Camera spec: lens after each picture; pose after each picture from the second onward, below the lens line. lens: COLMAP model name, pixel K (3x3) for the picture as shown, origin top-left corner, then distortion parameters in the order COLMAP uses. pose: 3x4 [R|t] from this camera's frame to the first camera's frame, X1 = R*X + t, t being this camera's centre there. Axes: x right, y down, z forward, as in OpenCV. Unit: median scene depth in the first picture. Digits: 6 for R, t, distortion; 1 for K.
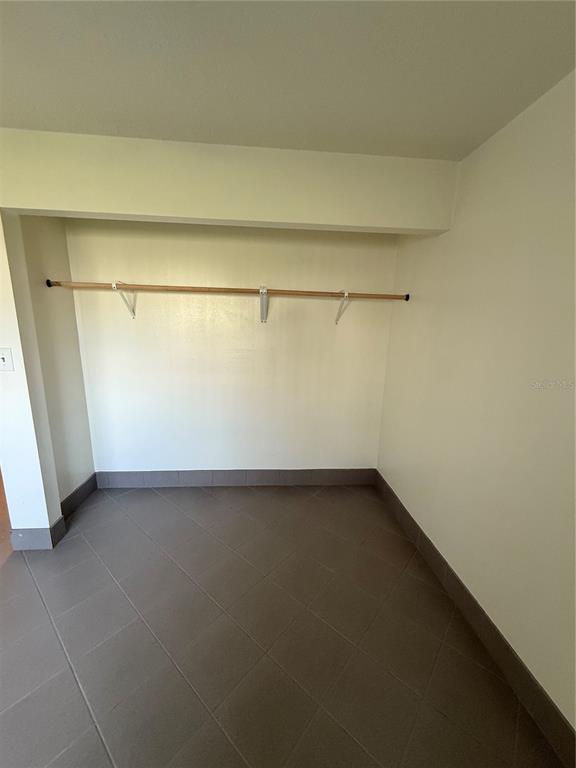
lens RADIAL K [[322.0, 0, 288.0], [0, 322.0, 384.0], [0, 0, 1]] dist [-0.000712, -0.000106]
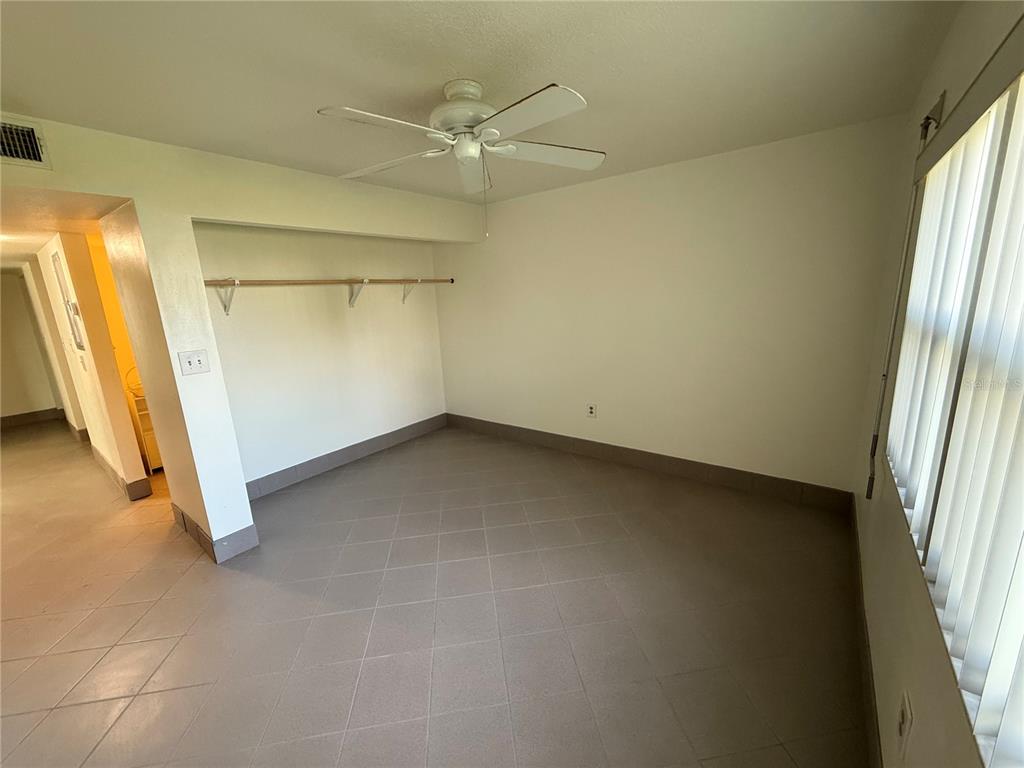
lens RADIAL K [[429.4, 0, 512.0], [0, 429.4, 384.0], [0, 0, 1]] dist [-0.000712, -0.000106]
pose [[0.664385, -0.216082, 0.715473, -0.870480], [0.228686, 0.970154, 0.080642, 0.082734], [-0.711545, 0.110042, 0.693971, -0.449734]]
